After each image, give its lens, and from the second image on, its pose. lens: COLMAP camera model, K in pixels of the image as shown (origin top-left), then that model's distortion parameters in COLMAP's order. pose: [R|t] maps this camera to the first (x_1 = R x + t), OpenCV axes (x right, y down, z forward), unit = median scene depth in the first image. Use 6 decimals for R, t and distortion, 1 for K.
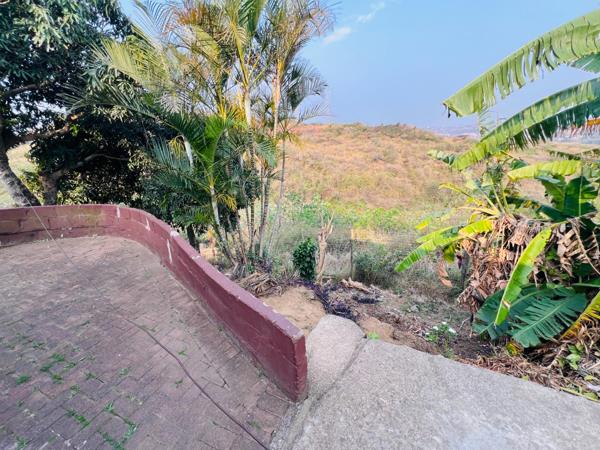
lens RADIAL K [[240.1, 0, 298.2], [0, 240.1, 223.0], [0, 0, 1]] dist [0.001235, 0.000783]
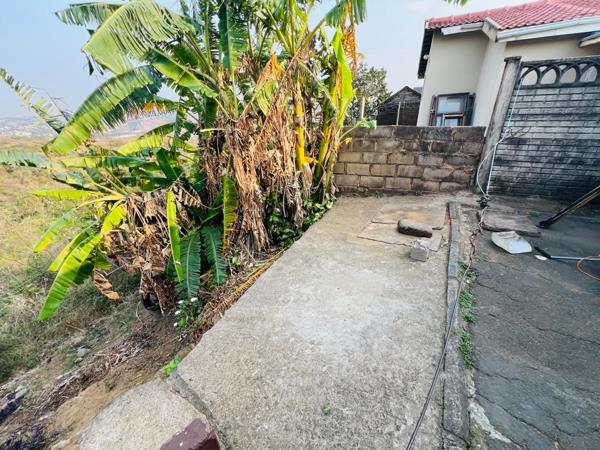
lens RADIAL K [[240.1, 0, 299.8], [0, 240.1, 225.8], [0, 0, 1]] dist [0.001235, 0.000783]
pose [[-0.001118, -0.390825, 0.920464, -0.146917], [0.367529, 0.855883, 0.363850, -0.029745], [-0.930011, 0.338704, 0.142683, 0.231176]]
